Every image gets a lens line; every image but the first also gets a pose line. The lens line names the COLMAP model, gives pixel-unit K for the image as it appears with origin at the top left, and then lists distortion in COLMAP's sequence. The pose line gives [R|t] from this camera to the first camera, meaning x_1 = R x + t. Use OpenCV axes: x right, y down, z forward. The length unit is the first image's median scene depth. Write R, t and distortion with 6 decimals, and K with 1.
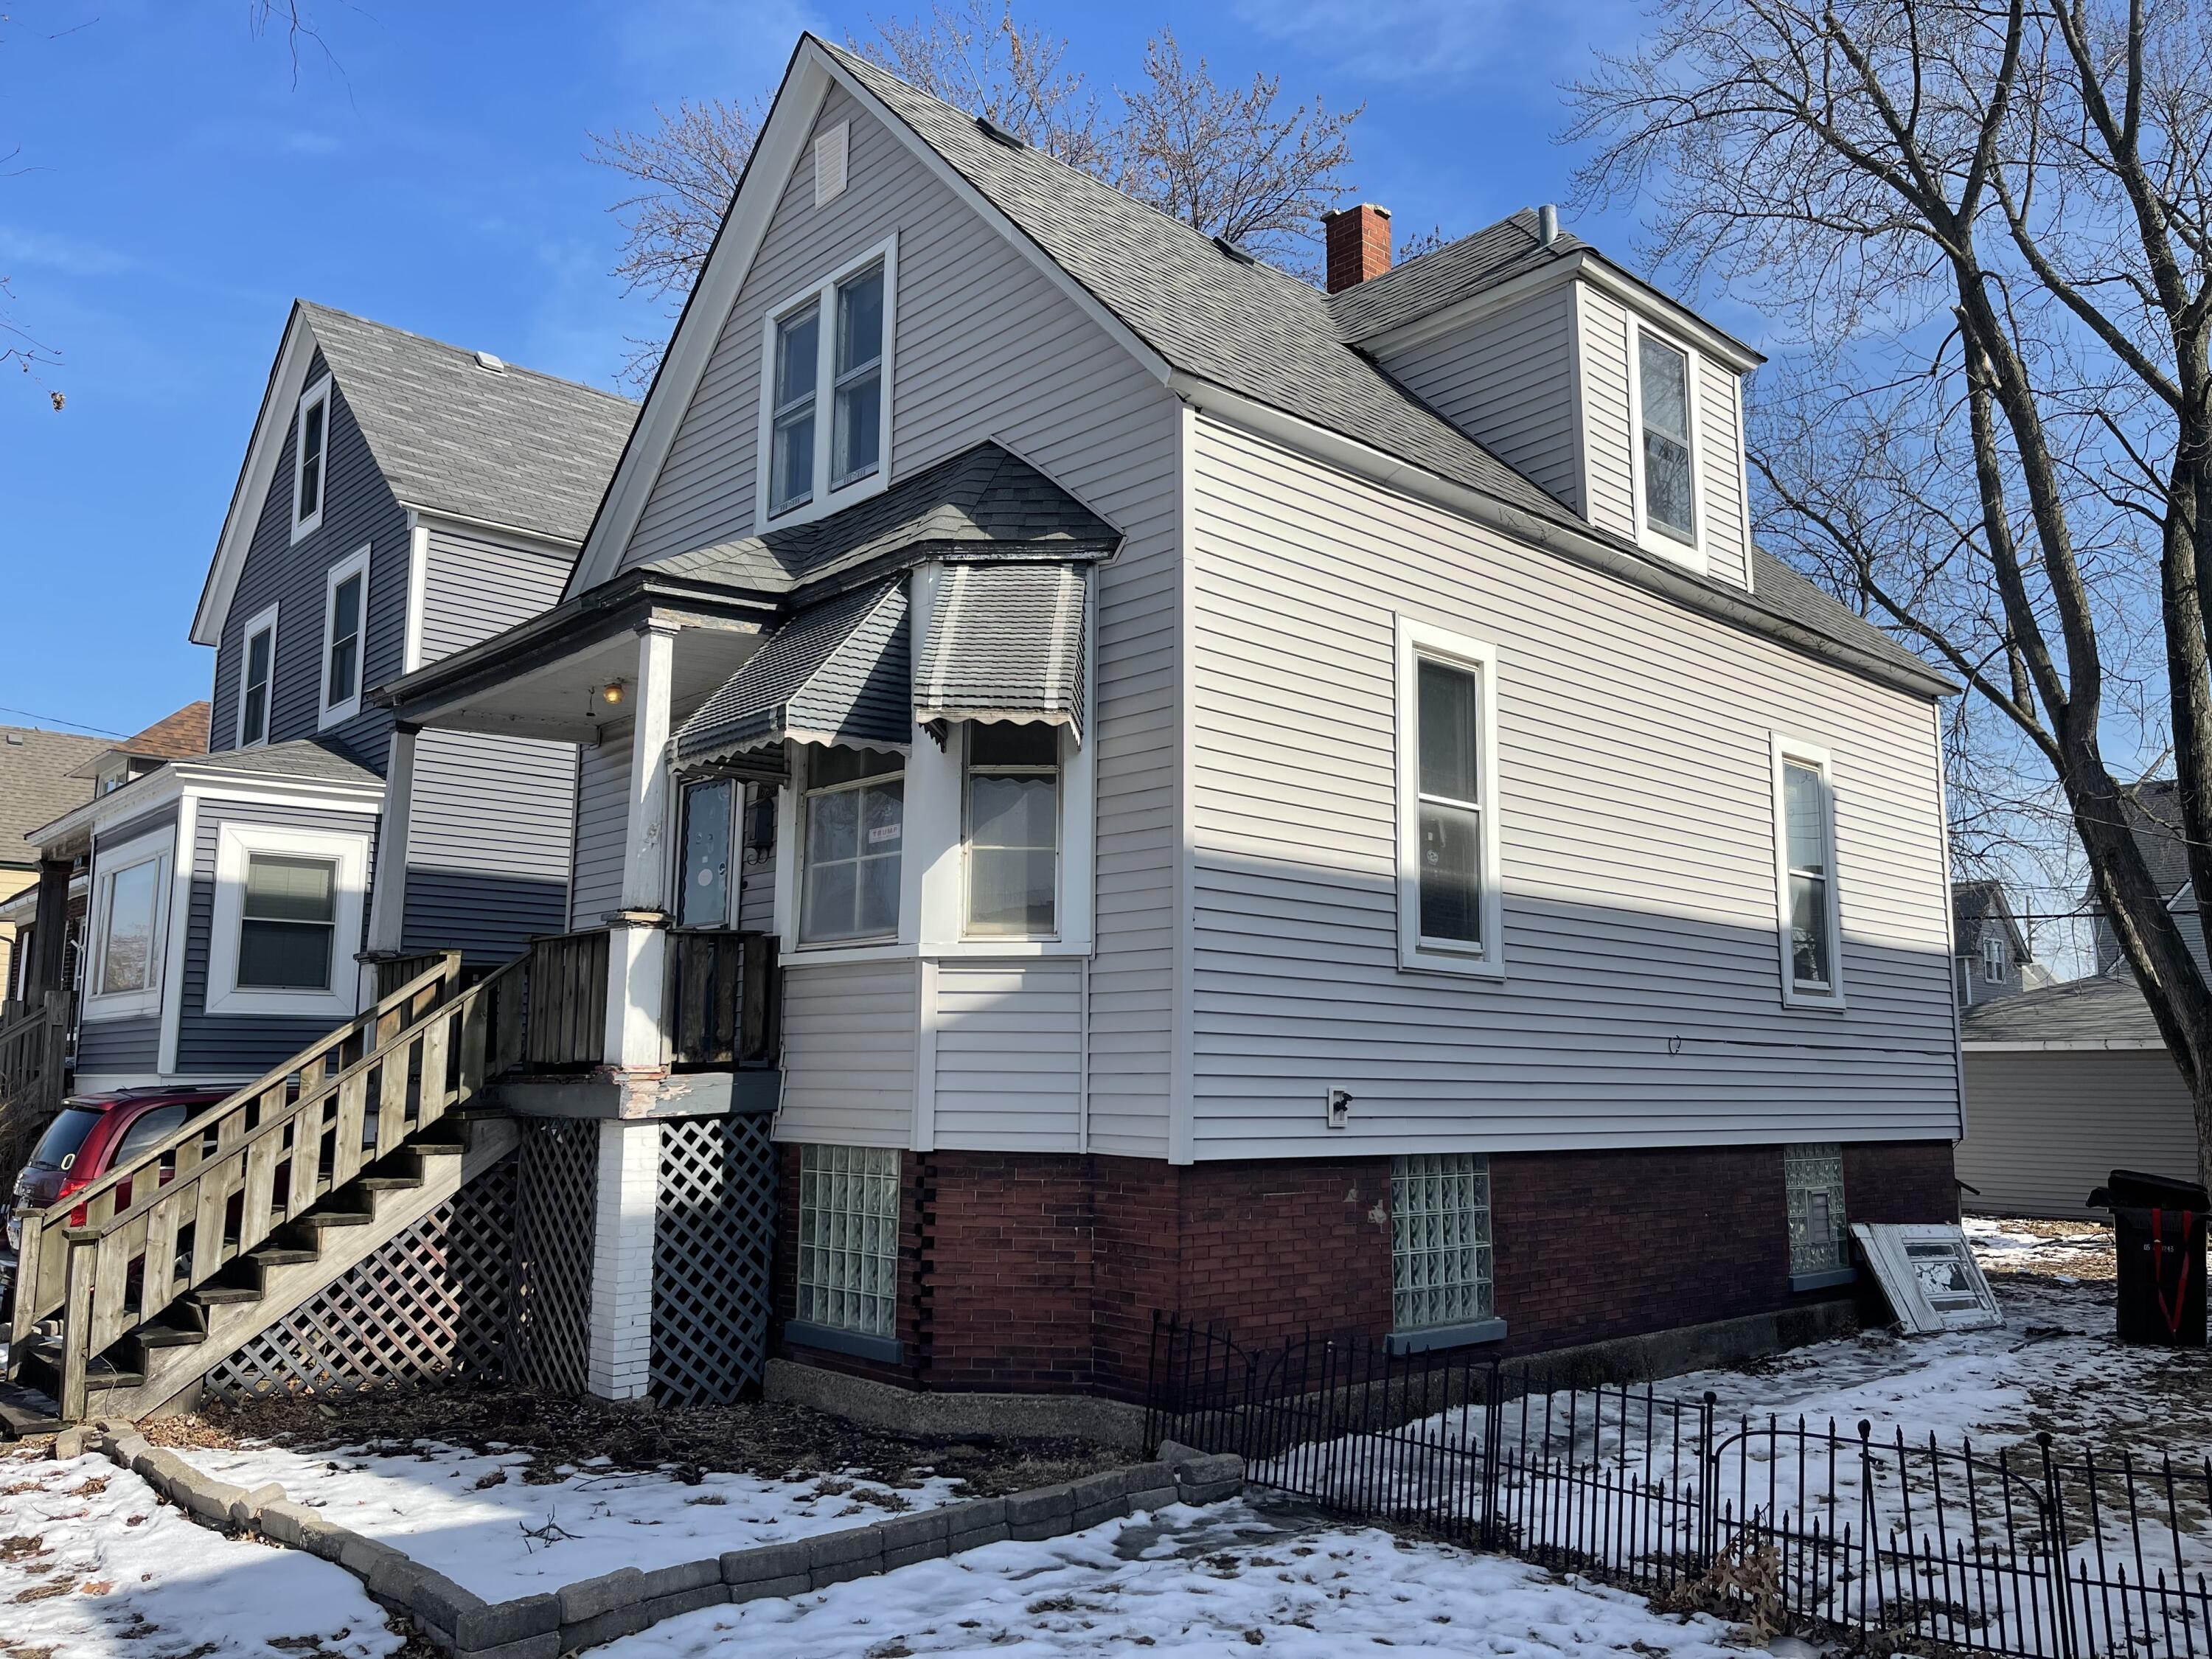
lens RADIAL K [[1664.5, 0, 1104.8], [0, 1664.5, 830.9], [0, 0, 1]] dist [0.013383, 0.006205]
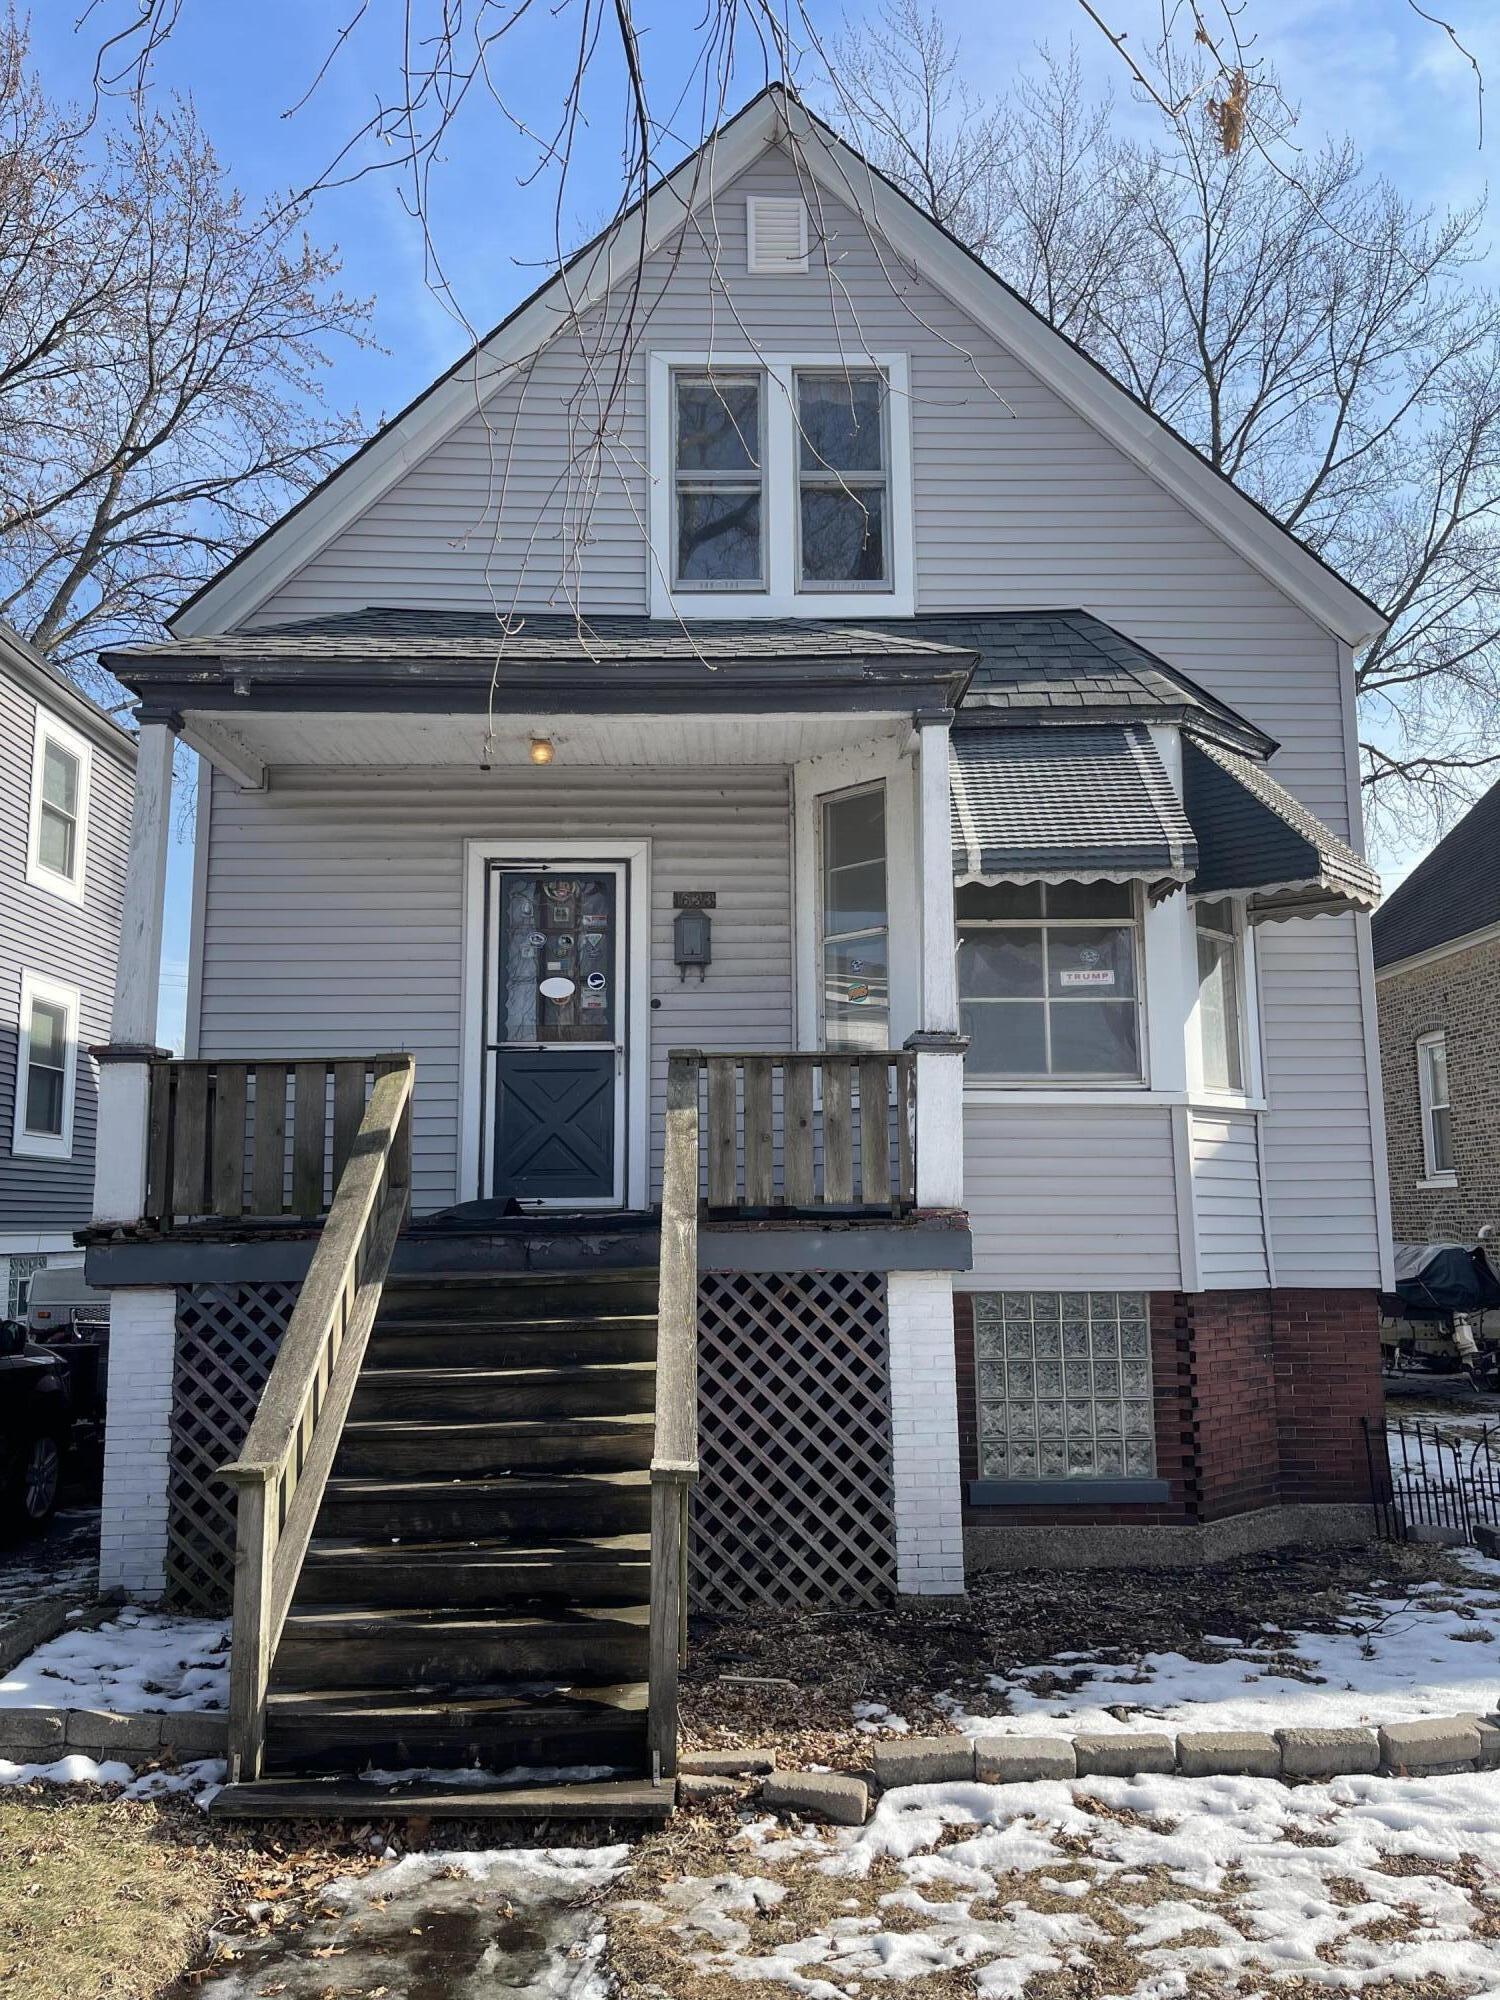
lens RADIAL K [[1505.0, 0, 749.2], [0, 1505.0, 1001.5], [0, 0, 1]] dist [0.013383, 0.006205]
pose [[0.676519, 0.096773, 0.730039, -0.915837], [-0.097253, 0.994386, -0.041692, 0.071921], [-0.729975, -0.042793, 0.682133, 0.521738]]
